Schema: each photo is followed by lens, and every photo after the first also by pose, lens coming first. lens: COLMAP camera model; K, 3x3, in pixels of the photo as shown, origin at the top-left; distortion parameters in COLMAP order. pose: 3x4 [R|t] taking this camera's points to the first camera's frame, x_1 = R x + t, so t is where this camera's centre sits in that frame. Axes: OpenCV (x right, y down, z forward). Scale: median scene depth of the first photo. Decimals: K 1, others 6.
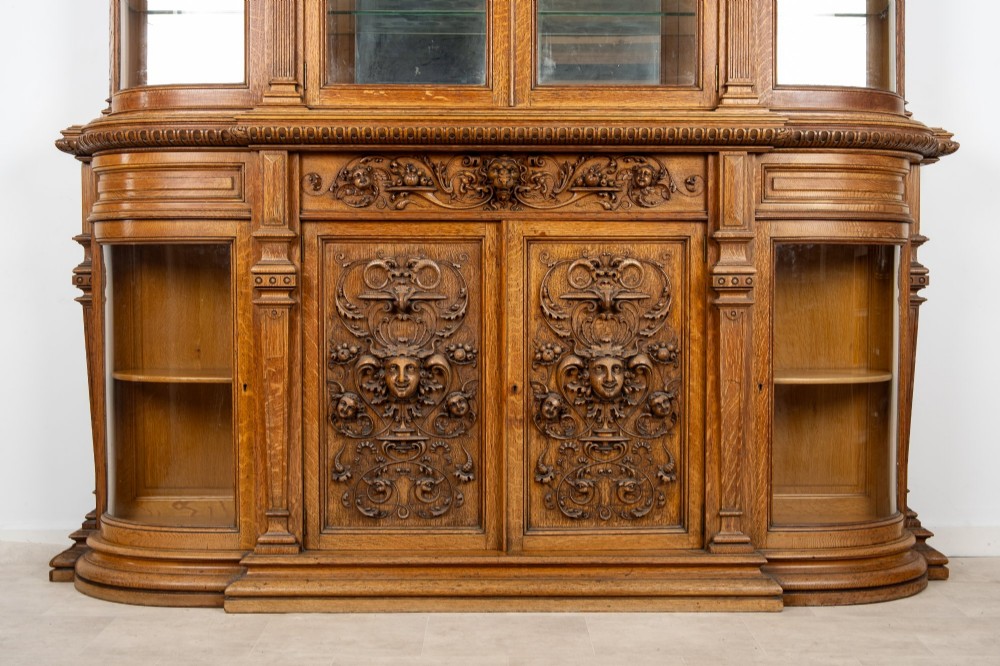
lens RADIAL K [[1139.5, 0, 501.4], [0, 1139.5, 317.9], [0, 0, 1]] dist [0.020475, -0.234314]
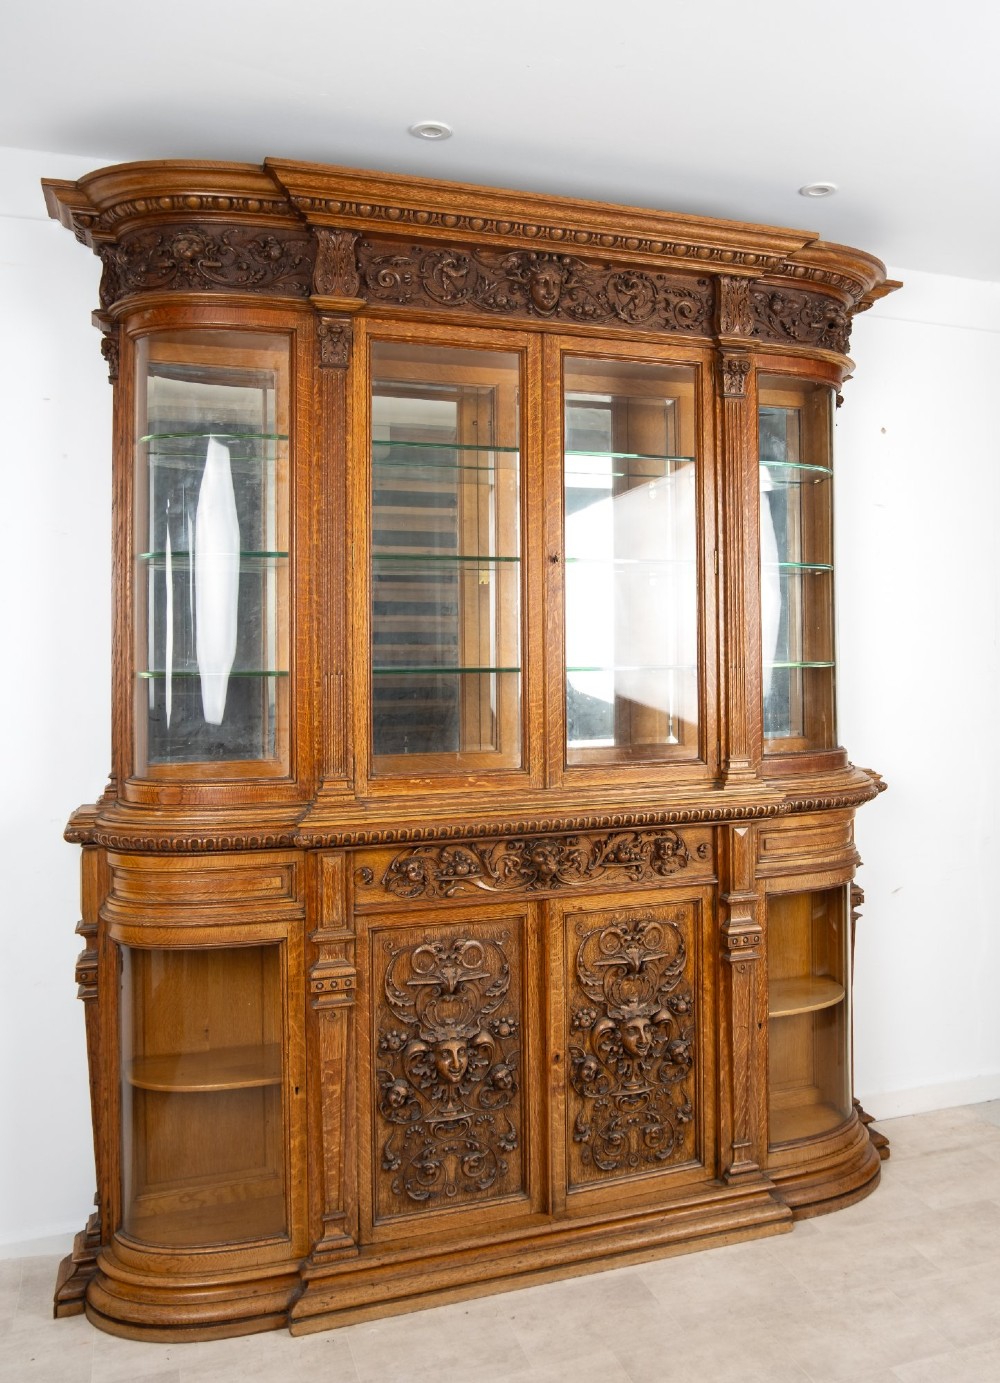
lens RADIAL K [[1149.8, 0, 554.7], [0, 1149.8, 615.2], [0, 0, 1]] dist [-0.039039, 0.017581]
pose [[0.942365, -0.001060, 0.334586, -0.343723], [0.022866, 0.997861, -0.061242, -0.281386], [-0.333805, 0.065363, 0.940373, -0.022041]]
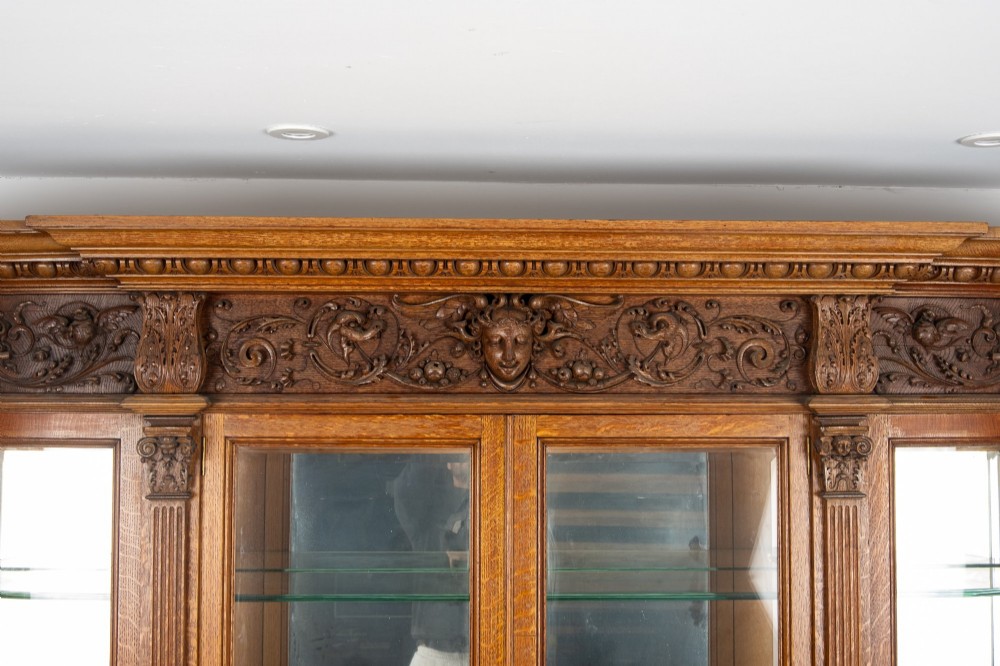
lens RADIAL K [[1139.5, 0, 501.4], [0, 1139.5, 317.9], [0, 0, 1]] dist [0.020475, -0.234314]
pose [[0.999878, -0.000323, 0.015589, -0.004574], [0.001909, 0.994803, -0.101803, -0.602403], [-0.015475, 0.101820, 0.994682, 0.303685]]
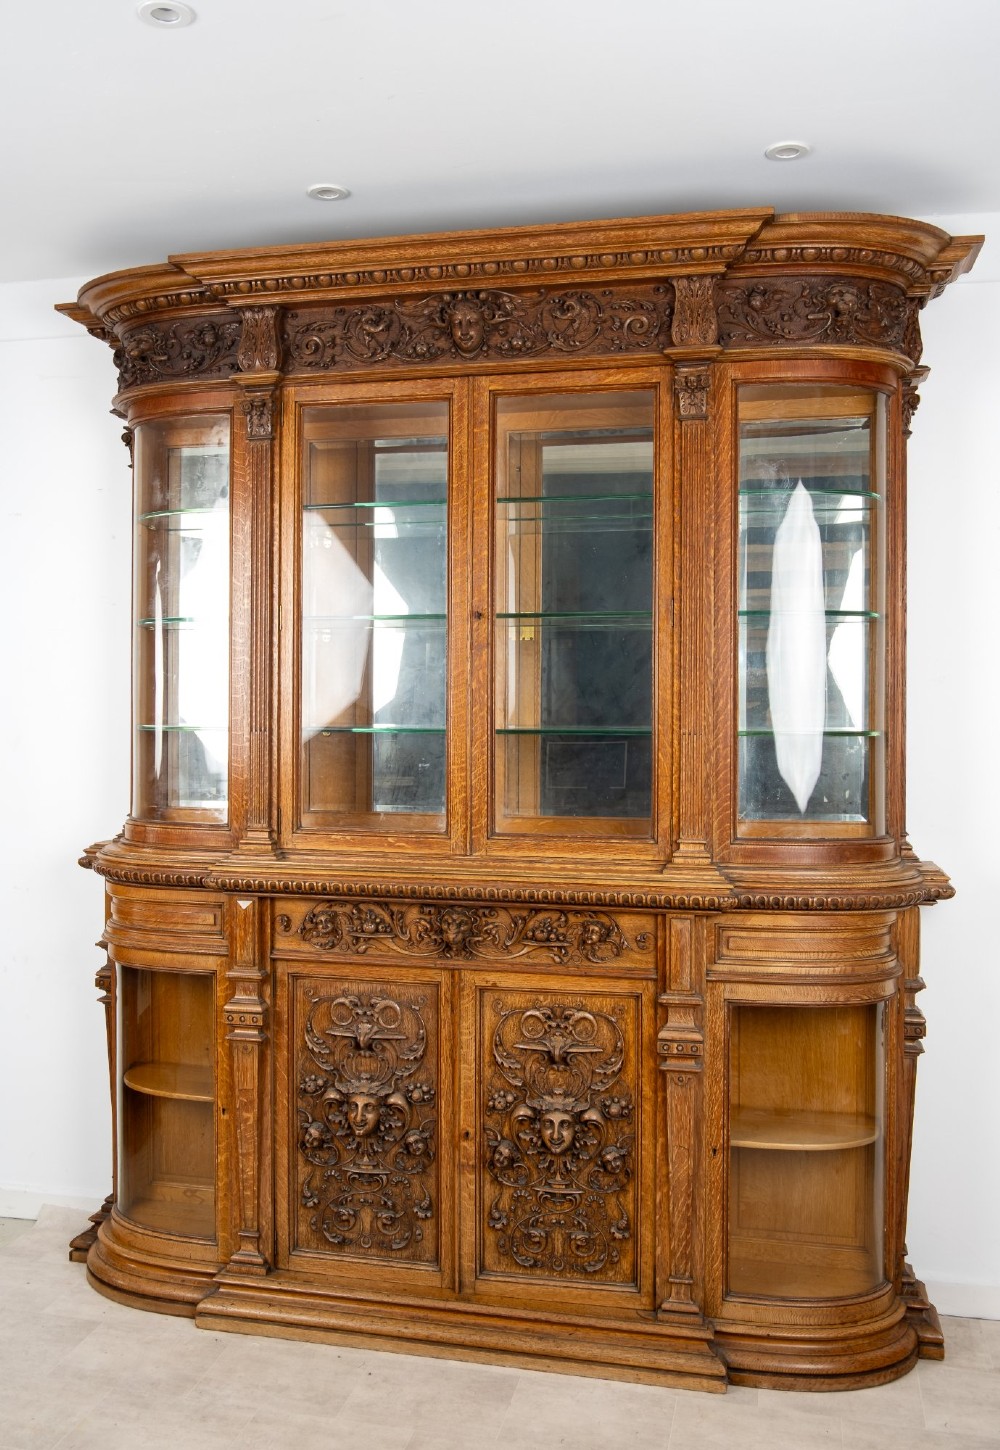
lens RADIAL K [[1272.3, 0, 480.9], [0, 1272.3, 707.9], [0, 0, 1]] dist [-0.030199, -0.000202]
pose [[0.970504, 0.002851, -0.241067, 0.294173], [-0.010971, 0.999416, -0.032347, -0.280891], [0.240834, 0.034038, 0.969969, -0.105526]]
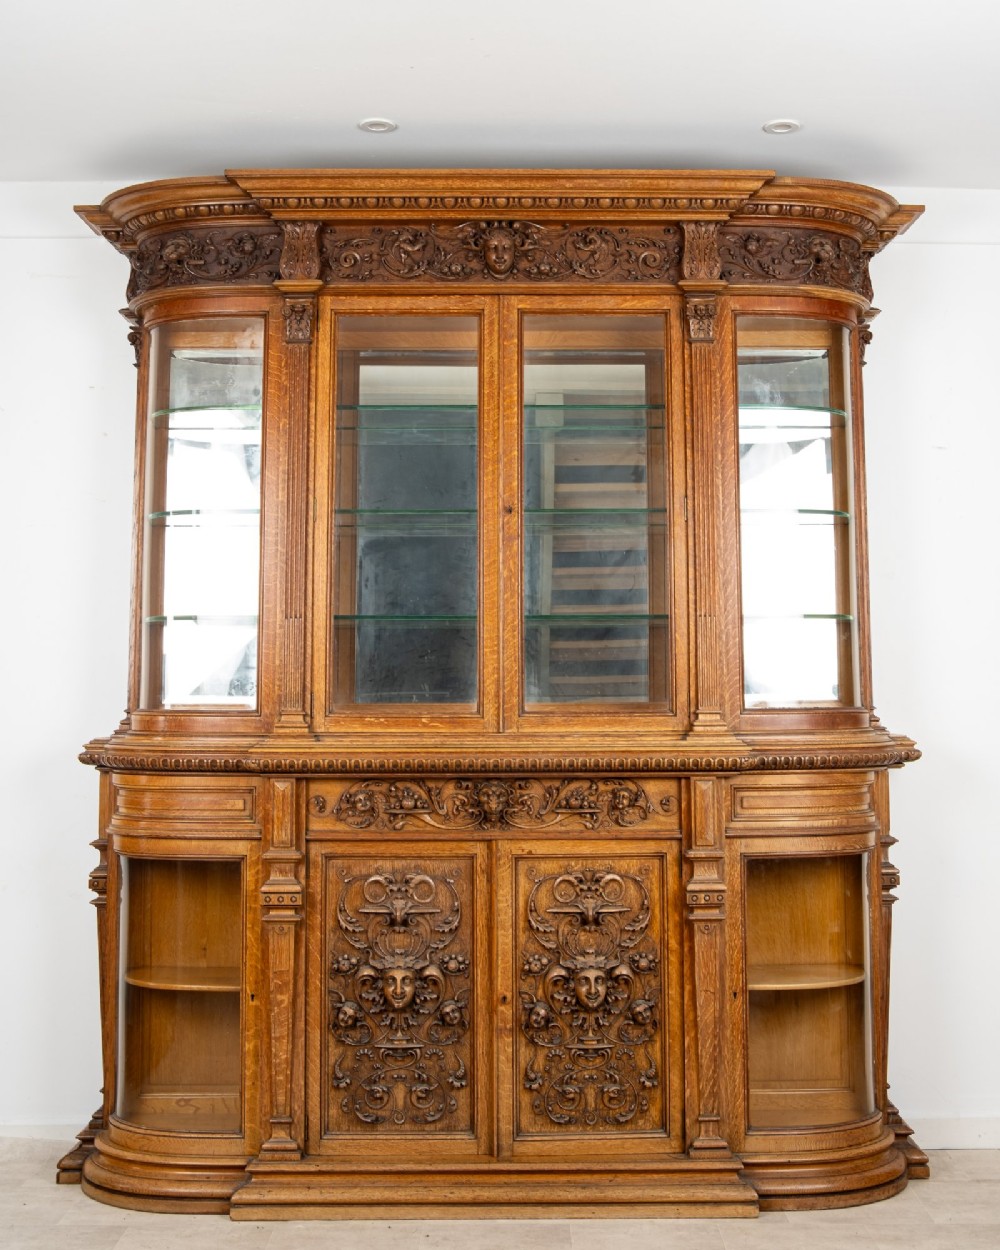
lens RADIAL K [[1445.1, 0, 516.1], [0, 1445.1, 513.4], [0, 0, 1]] dist [-0.084467, 0.101023]
pose [[0.999975, -0.005255, -0.004759, 0.031274], [0.004453, 0.987884, -0.155127, -0.178494], [0.005516, 0.155102, 0.987883, -0.394794]]
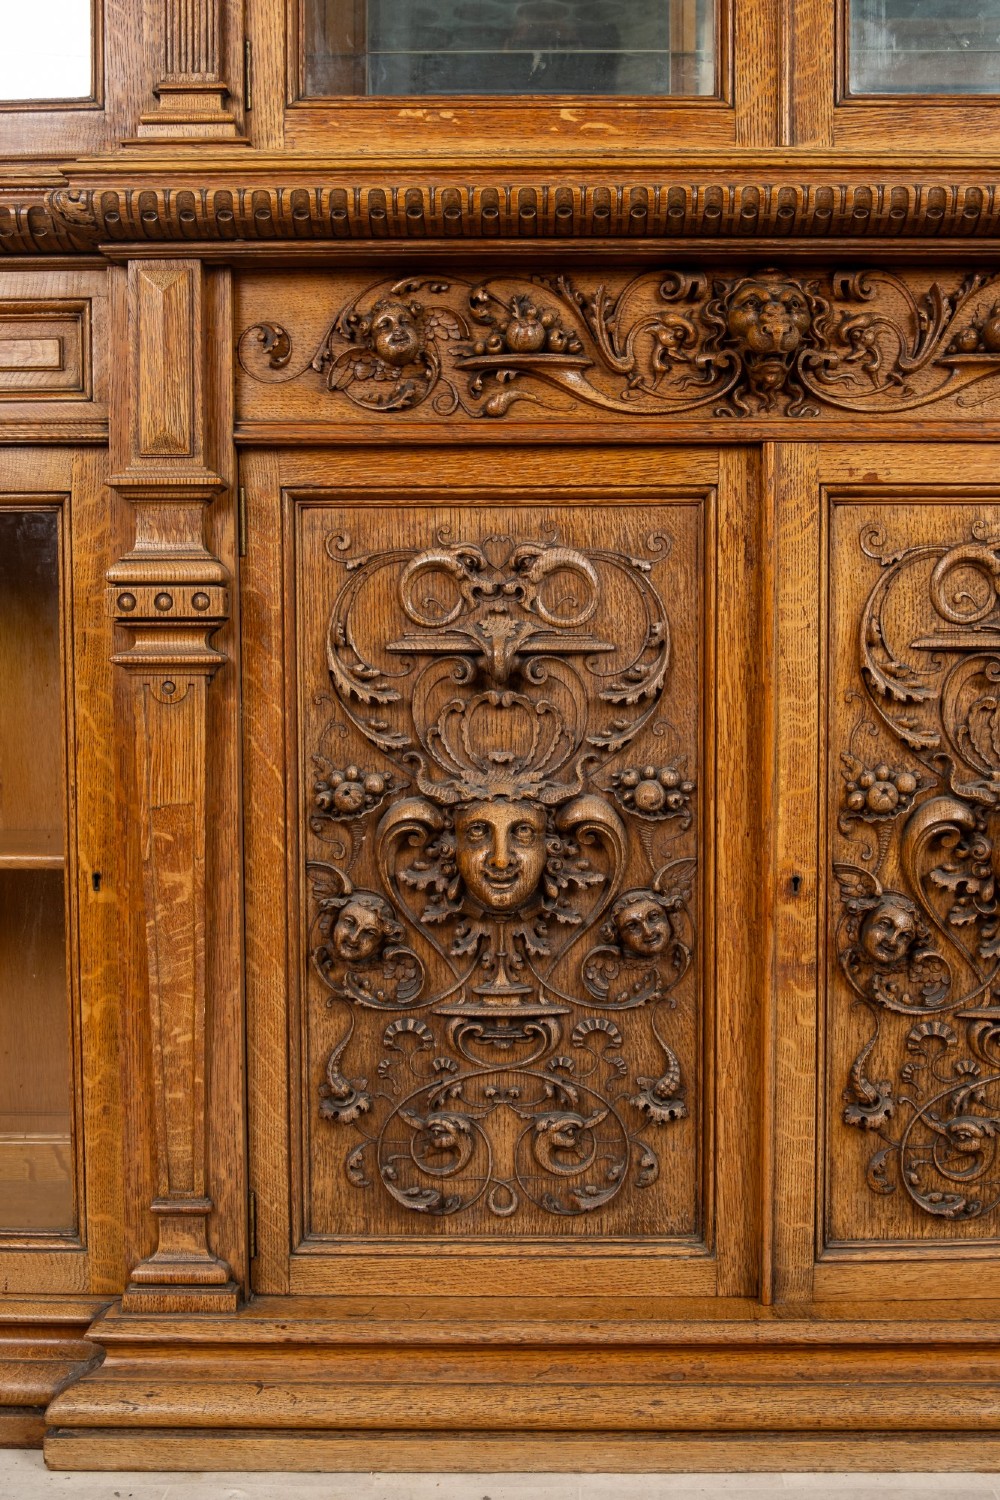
lens RADIAL K [[1709.3, 0, 512.9], [0, 1709.3, 756.2], [0, 0, 1]] dist [0.020475, -0.234314]
pose [[0.999651, -0.002403, -0.026324, -0.067780], [0.002803, 0.999881, 0.015160, 0.010028], [0.026284, -0.015228, 0.999539, 0.422821]]
